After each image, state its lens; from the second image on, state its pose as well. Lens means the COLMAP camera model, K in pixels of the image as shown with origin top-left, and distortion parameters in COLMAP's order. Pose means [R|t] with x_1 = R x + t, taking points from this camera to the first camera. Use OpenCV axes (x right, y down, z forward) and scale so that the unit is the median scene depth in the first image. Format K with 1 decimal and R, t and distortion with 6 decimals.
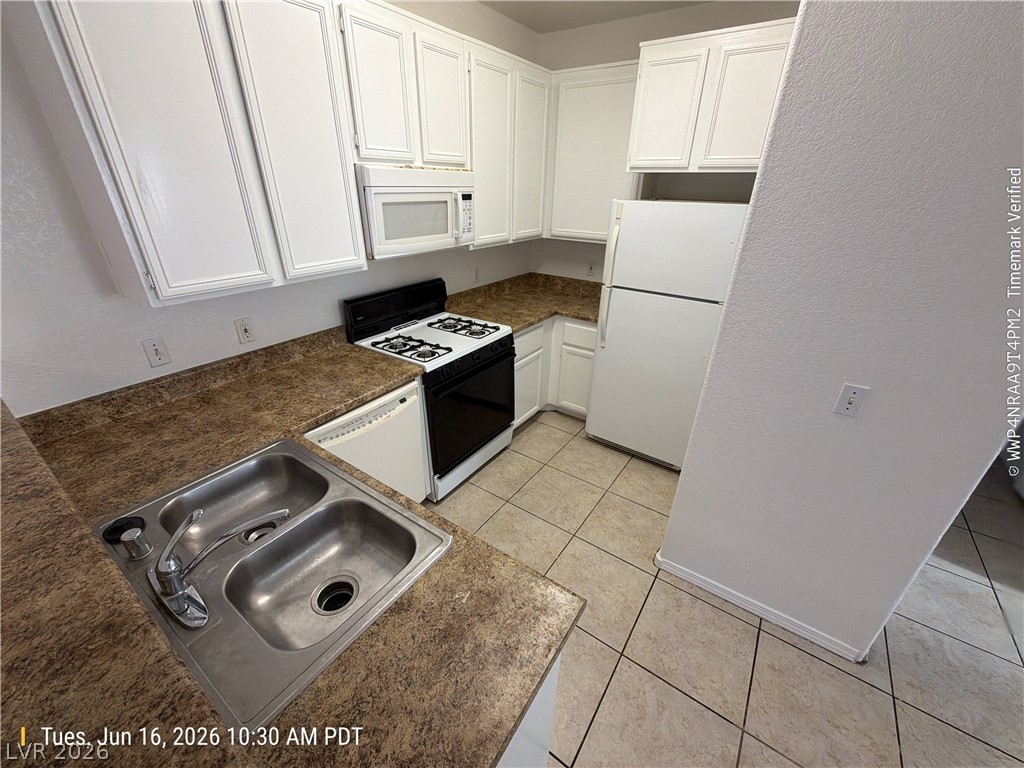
lens RADIAL K [[409.2, 0, 513.5], [0, 409.2, 383.1], [0, 0, 1]] dist [0.000847, -0.000146]
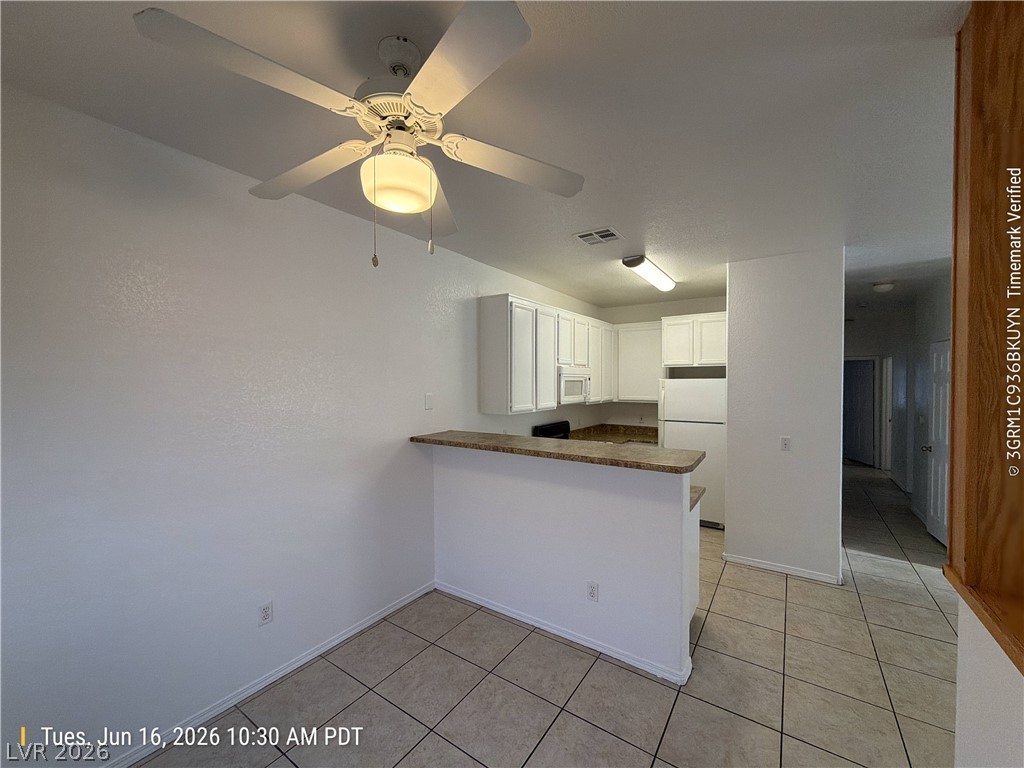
lens RADIAL K [[409.2, 0, 511.2], [0, 409.2, 384.4], [0, 0, 1]] dist [0.000847, -0.000146]
pose [[0.999814, -0.018243, 0.006332, -0.542029], [0.019186, 0.901263, -0.432846, 0.475809], [0.002190, 0.432887, 0.901445, -0.888805]]
